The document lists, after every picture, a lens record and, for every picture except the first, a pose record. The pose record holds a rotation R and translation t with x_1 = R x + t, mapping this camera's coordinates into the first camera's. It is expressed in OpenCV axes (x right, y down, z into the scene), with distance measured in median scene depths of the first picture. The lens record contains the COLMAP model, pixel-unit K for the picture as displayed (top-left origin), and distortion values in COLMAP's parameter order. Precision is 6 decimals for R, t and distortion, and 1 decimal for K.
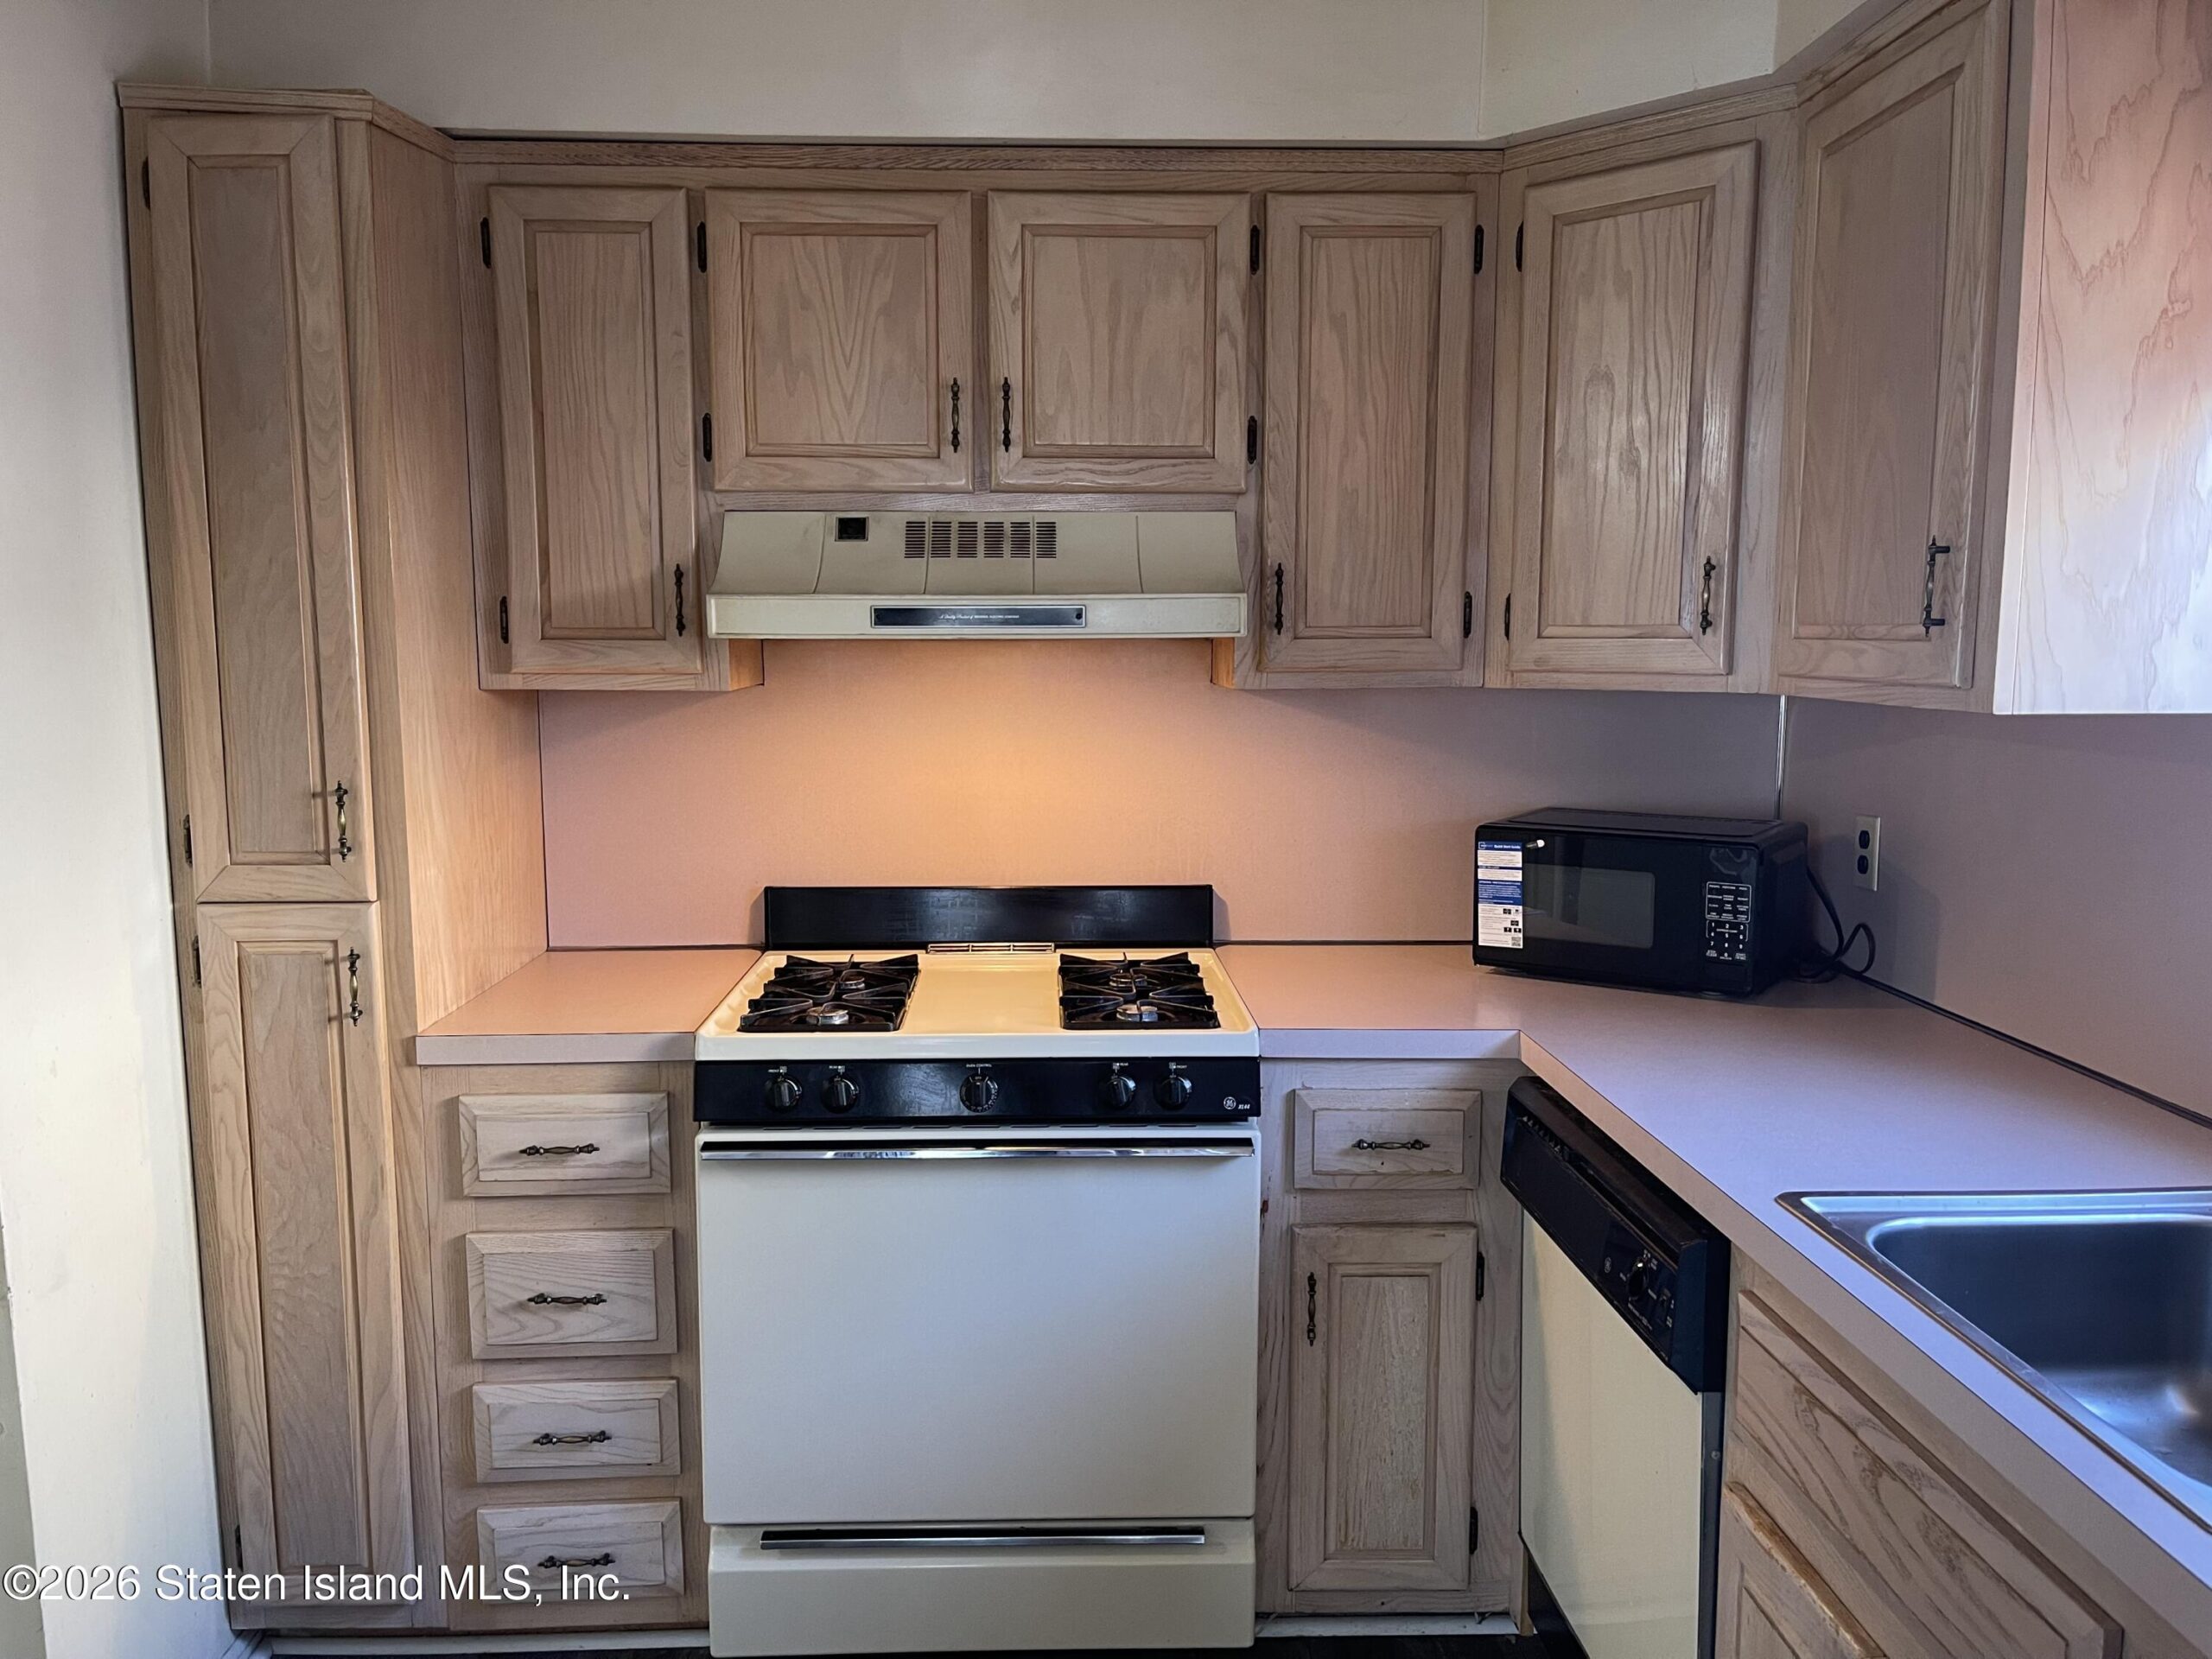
lens RADIAL K [[1657.1, 0, 1090.0], [0, 1657.1, 830.1], [0, 0, 1]] dist [0.007008, -0.003657]
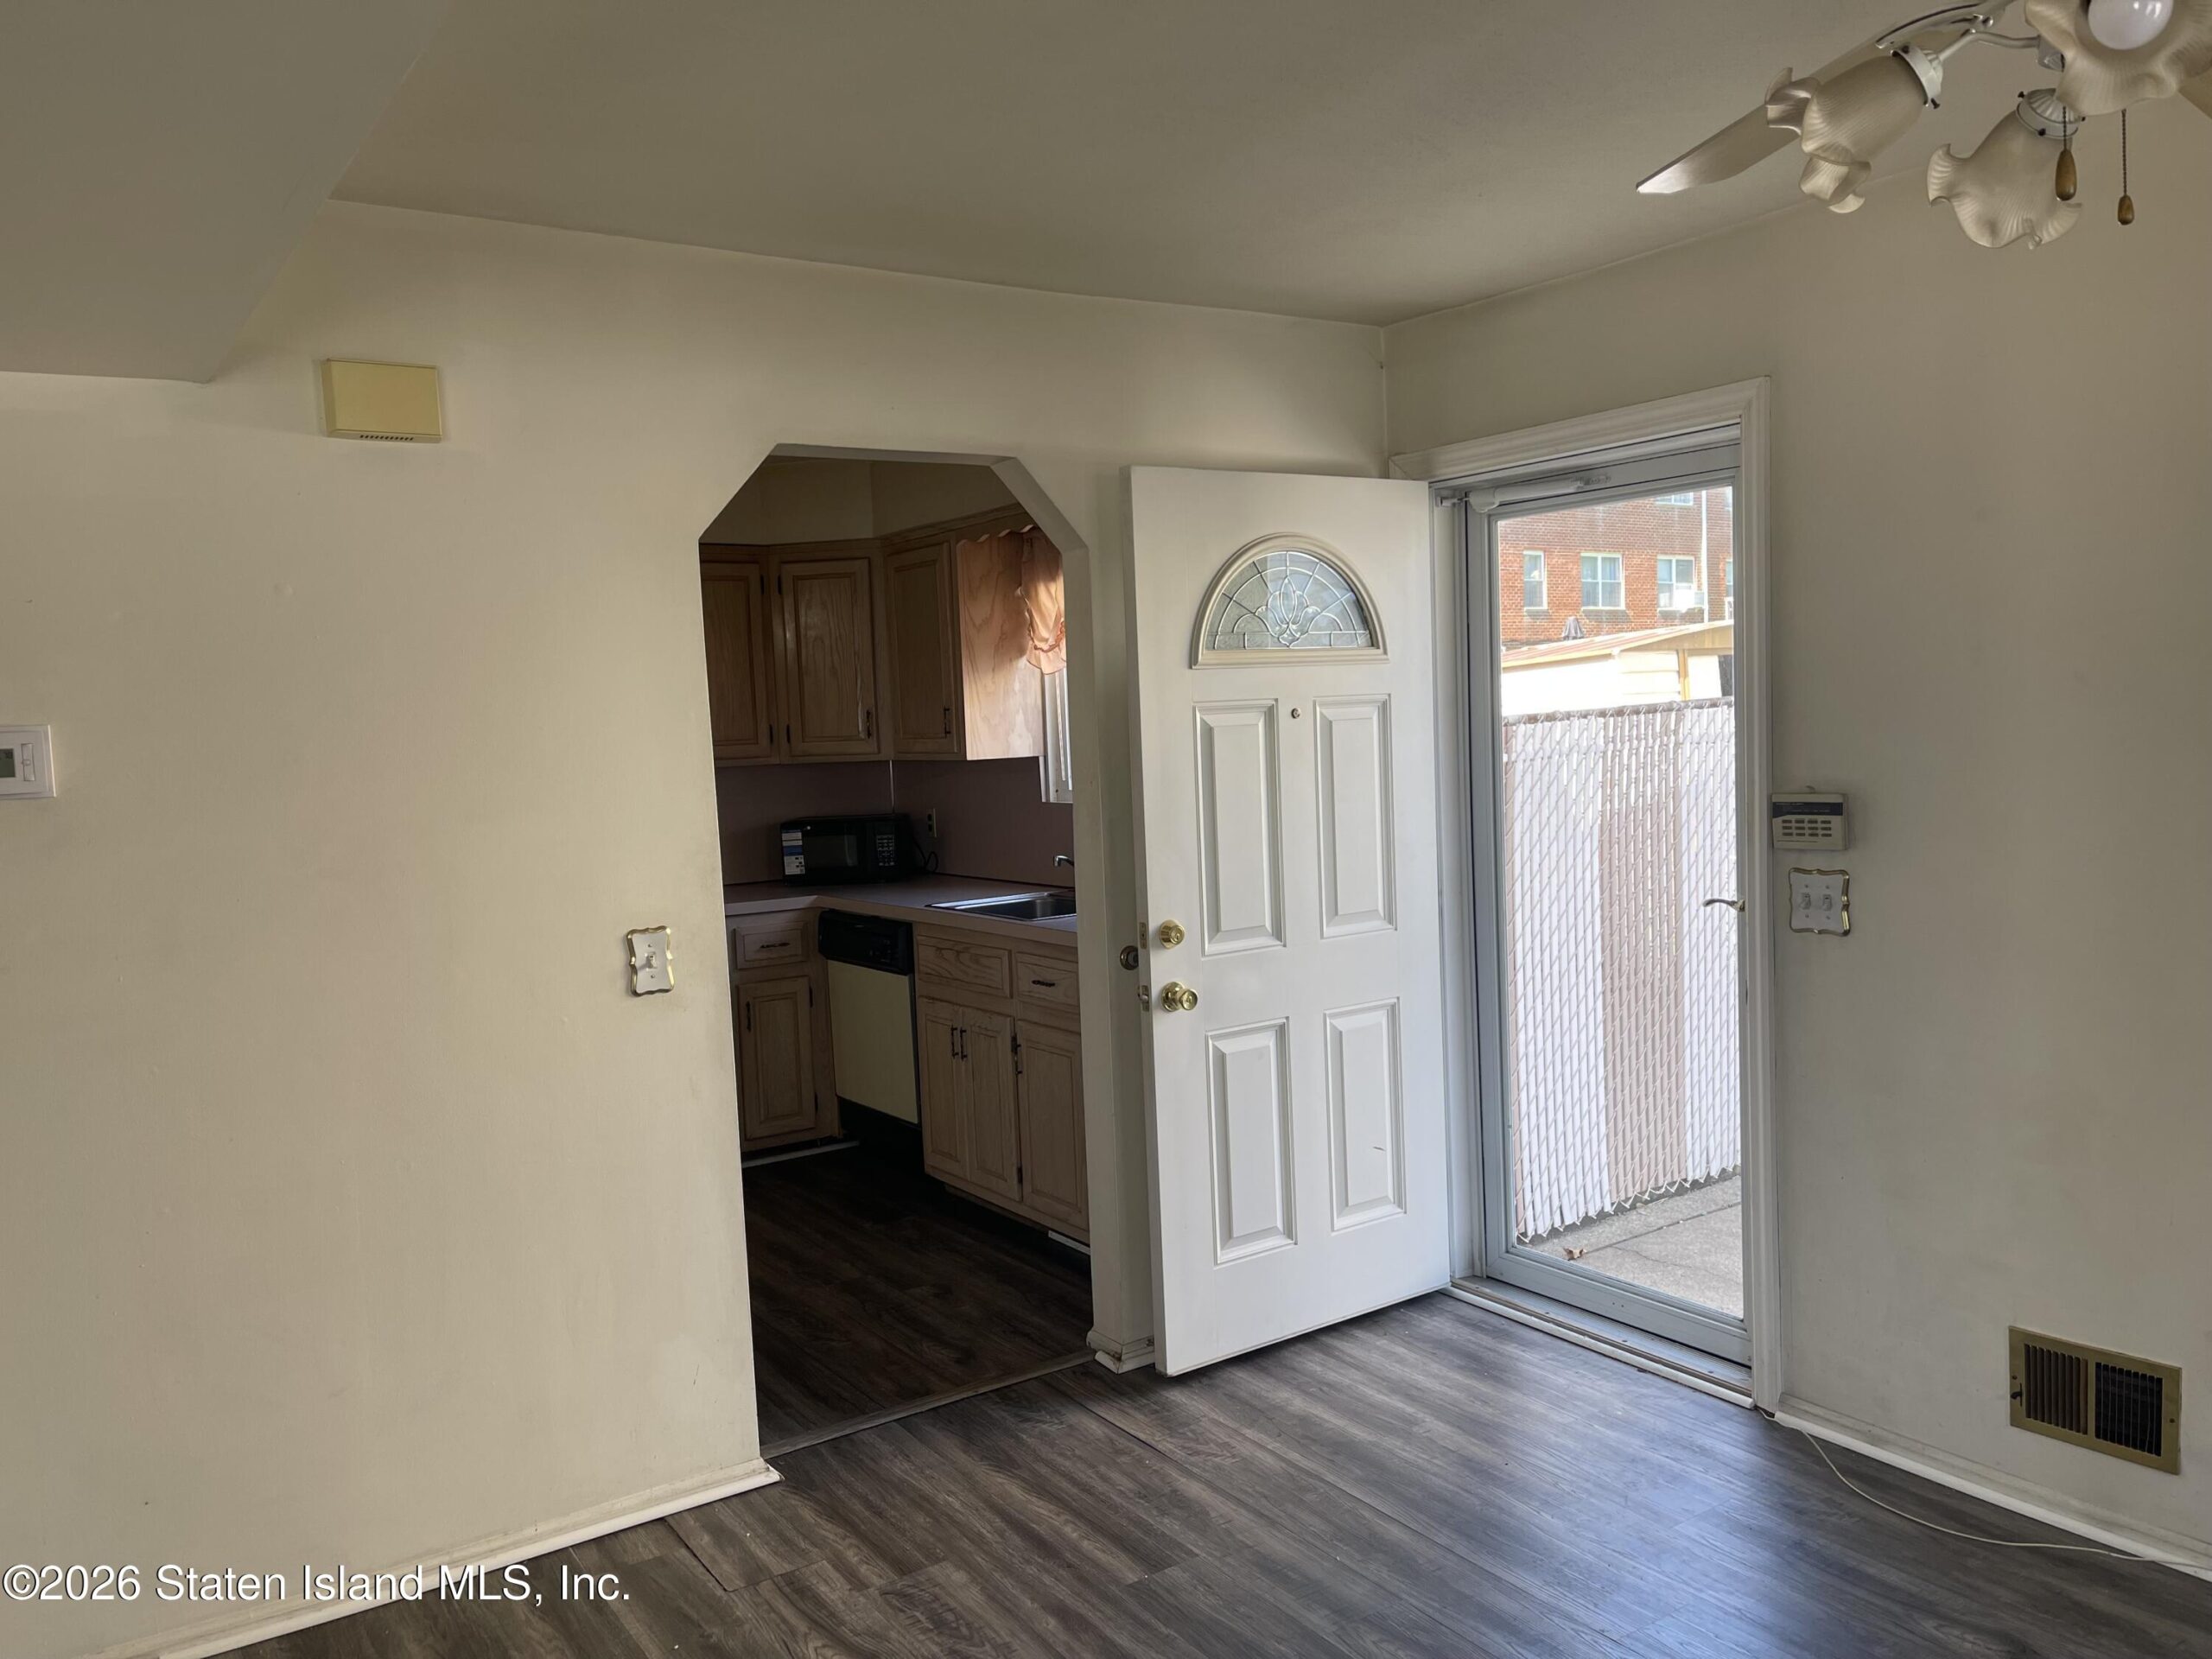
lens RADIAL K [[1714.4, 0, 1103.9], [0, 1714.4, 849.9], [0, 0, 1]] dist [0.154433, -0.202063]
pose [[0.843314, -0.077536, 0.531798, -0.771183], [0.105244, 0.994204, -0.021939, 0.154468], [-0.527015, 0.074470, 0.846587, -1.477407]]
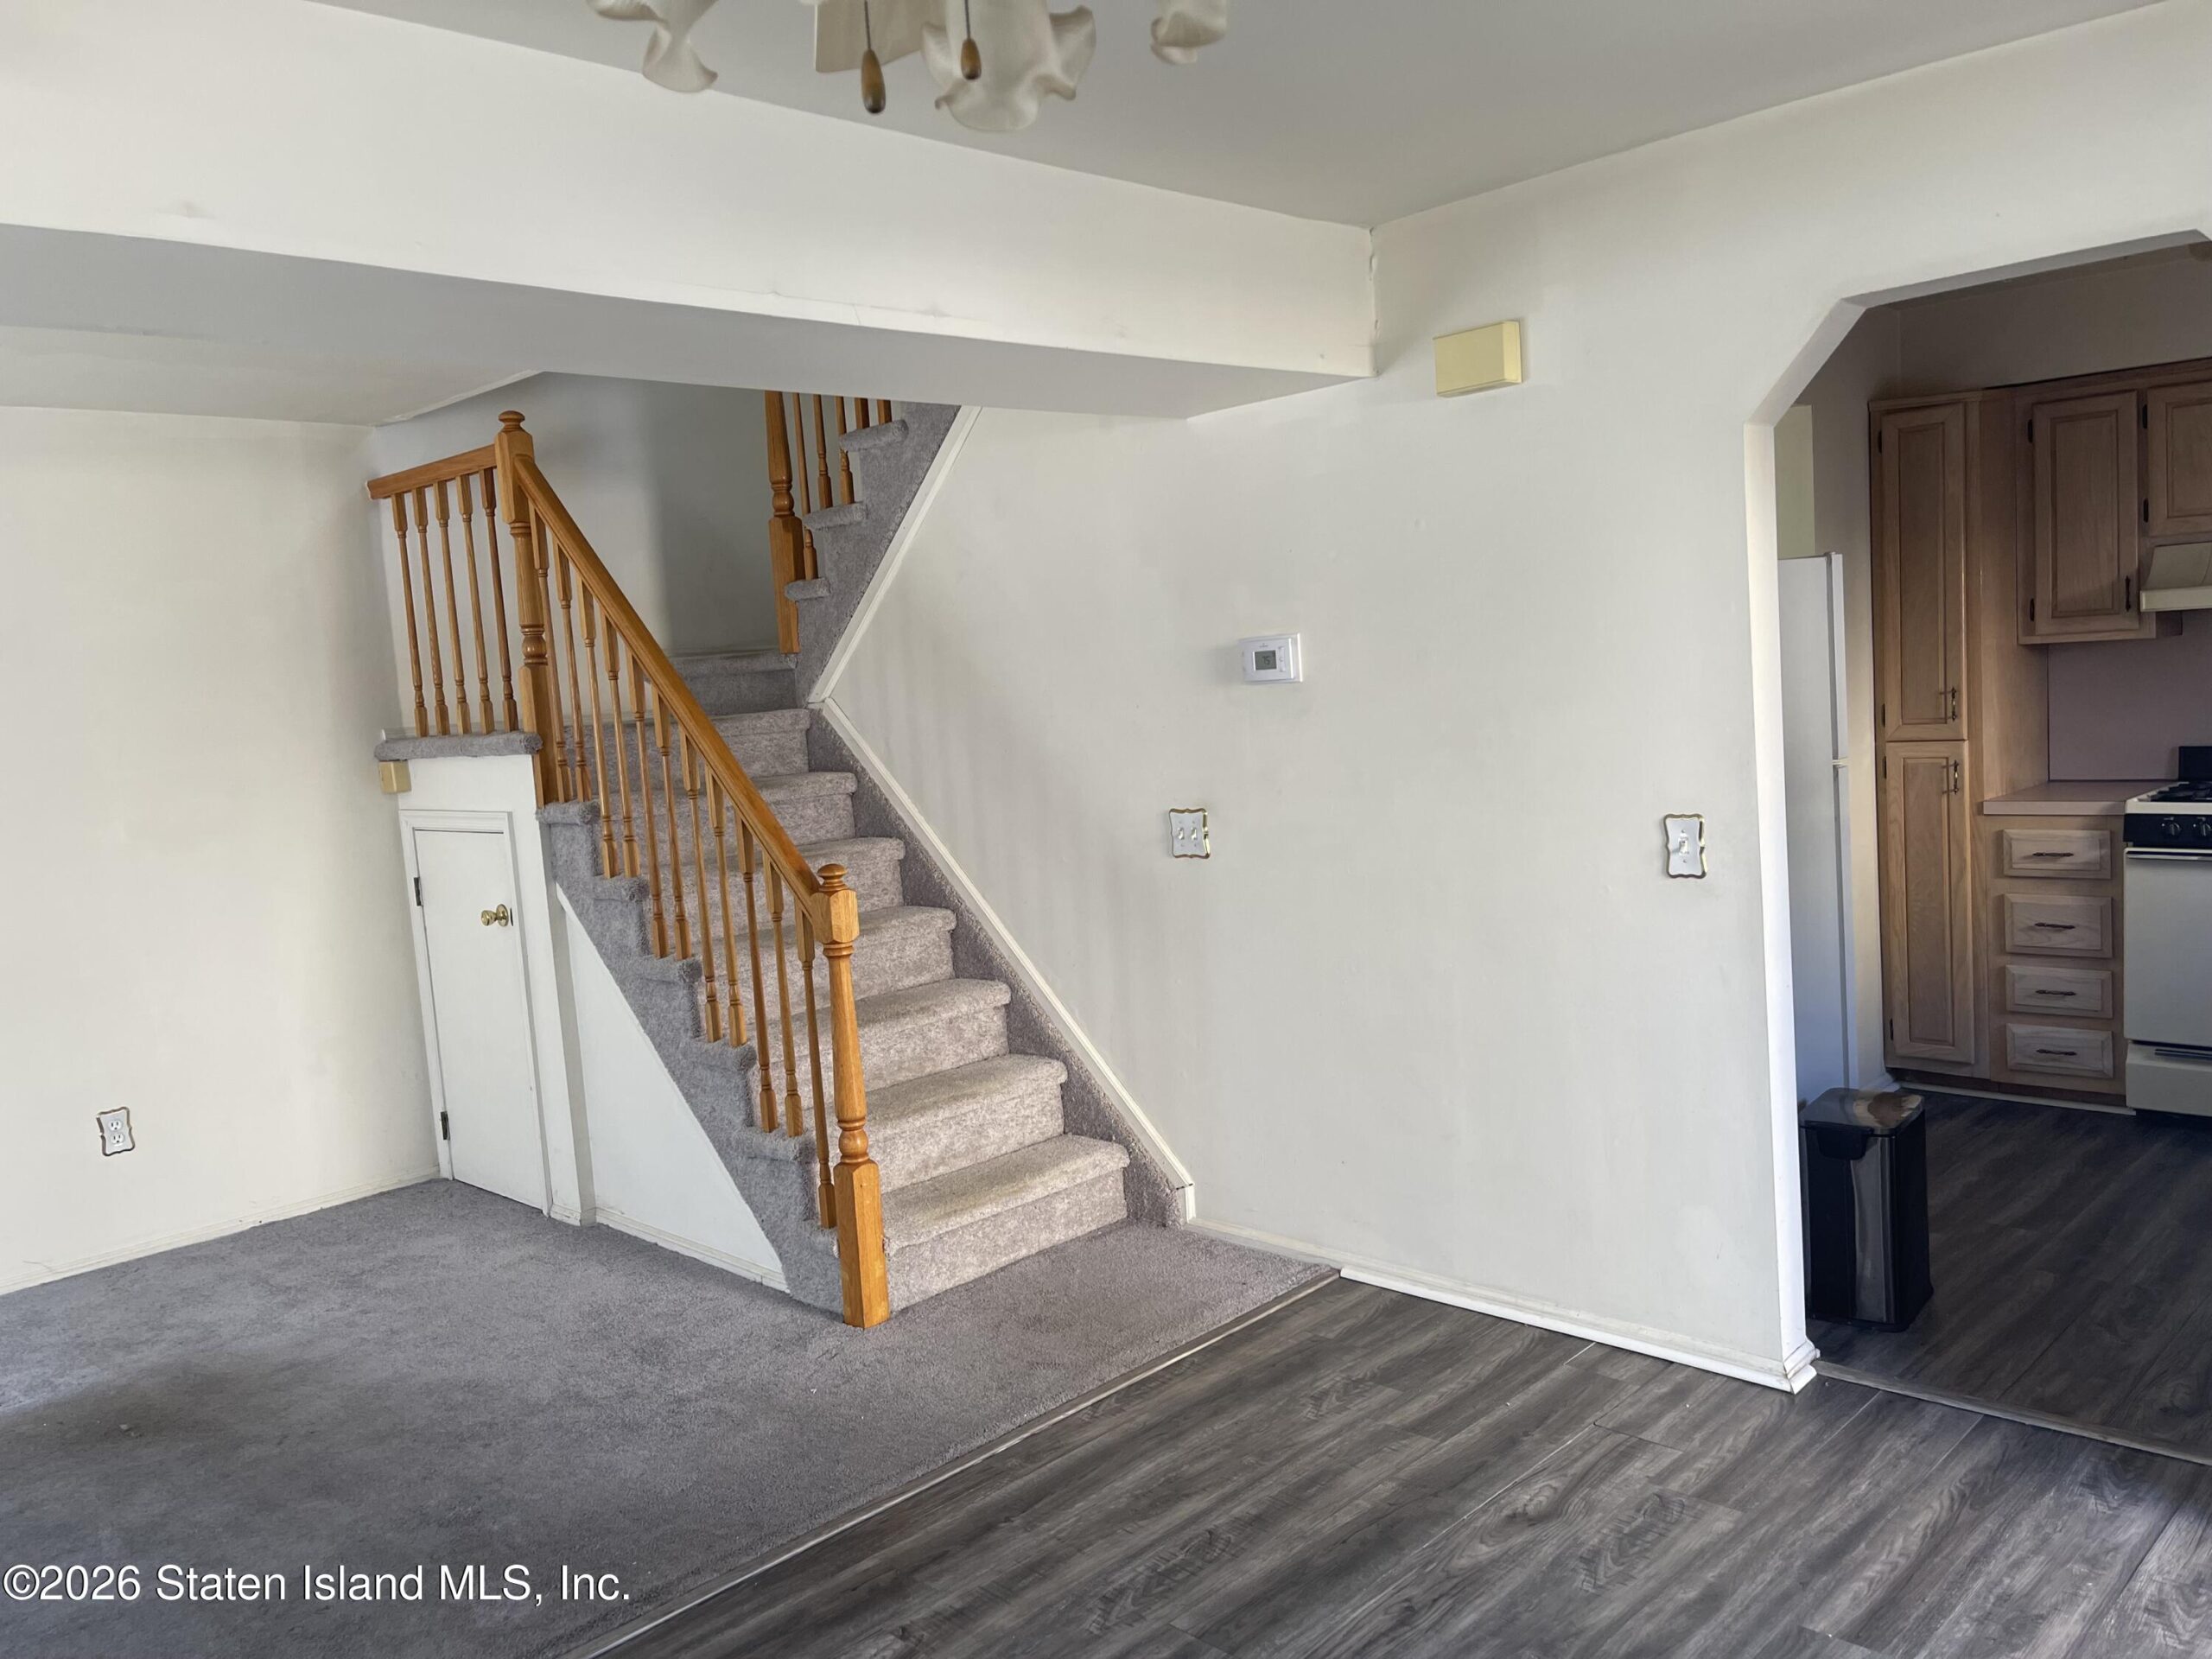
lens RADIAL K [[1714.4, 0, 1103.9], [0, 1714.4, 849.9], [0, 0, 1]] dist [0.154433, -0.202063]
pose [[0.690550, 0.029889, -0.722667, 0.475895], [-0.018244, 0.999548, 0.023907, 0.151177], [0.723055, -0.003325, 0.690783, -1.452720]]
